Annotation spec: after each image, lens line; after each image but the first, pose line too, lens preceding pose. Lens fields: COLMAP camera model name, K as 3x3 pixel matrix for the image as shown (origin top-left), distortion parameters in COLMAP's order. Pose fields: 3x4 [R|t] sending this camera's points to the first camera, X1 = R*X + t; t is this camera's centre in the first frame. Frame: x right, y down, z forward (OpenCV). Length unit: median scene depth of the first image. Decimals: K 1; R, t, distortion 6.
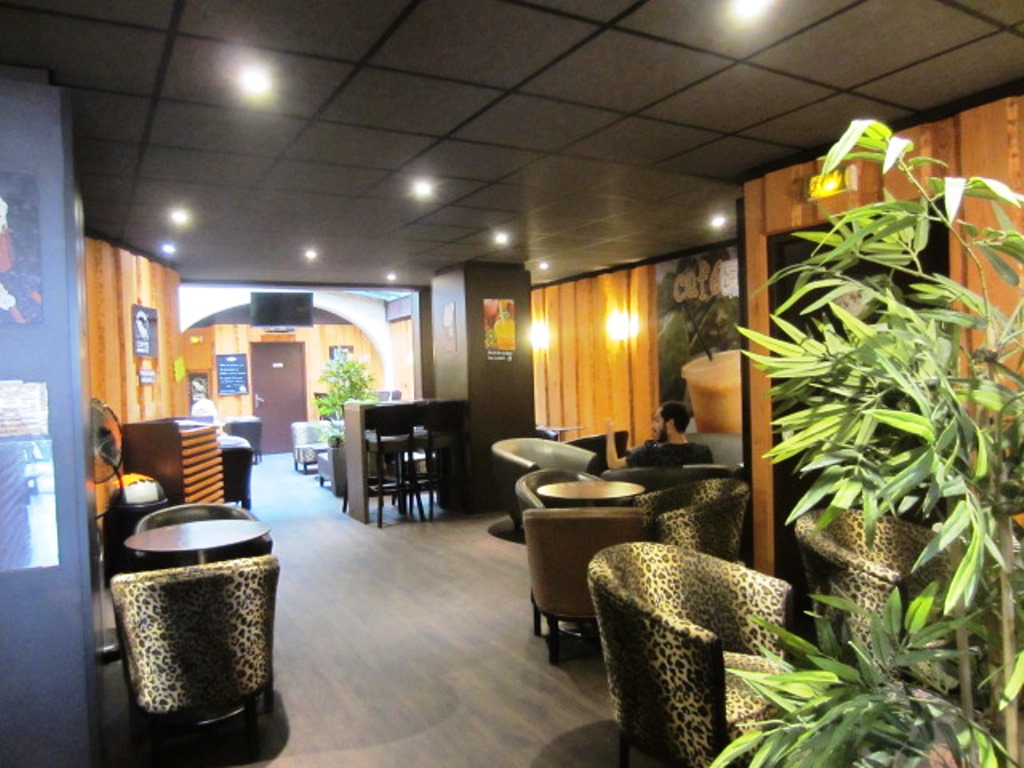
lens RADIAL K [[726.0, 0, 509.4], [0, 726.0, 383.8], [0, 0, 1]] dist [-0.015867, -0.002466]
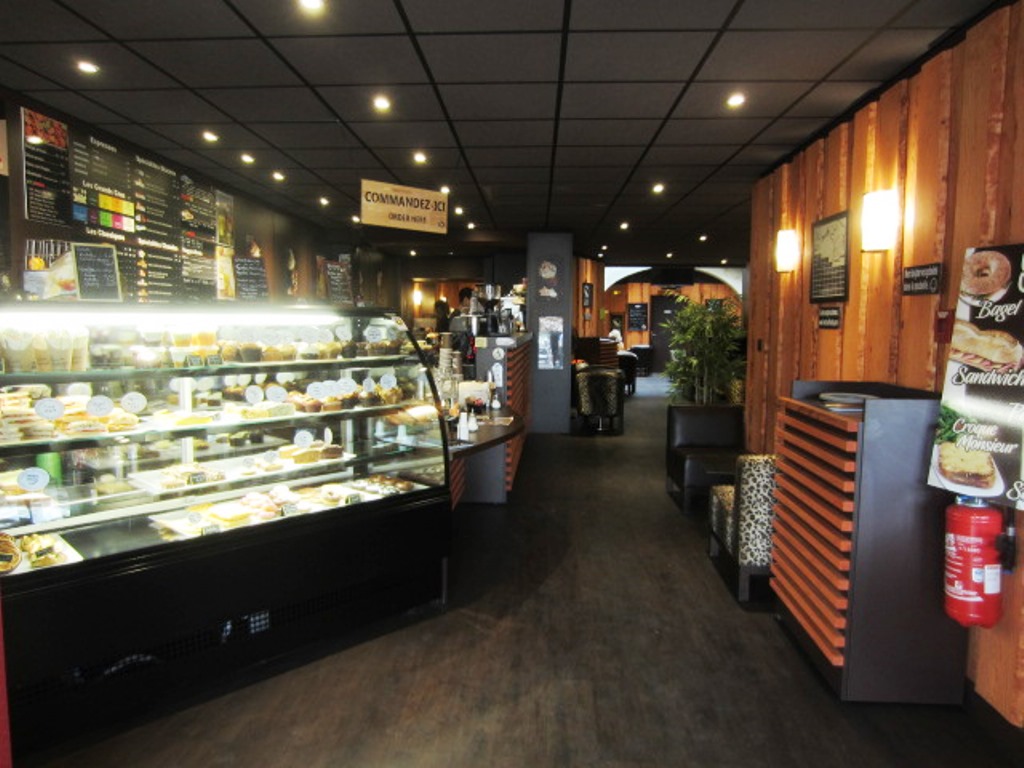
lens RADIAL K [[726.0, 0, 510.6], [0, 726.0, 383.0], [0, 0, 1]] dist [-0.015867, -0.002466]
pose [[0.843378, 0.082551, -0.530941, 0.251396], [-0.042683, 0.995298, 0.086949, 0.005026], [0.535622, -0.050669, 0.842936, -0.511140]]
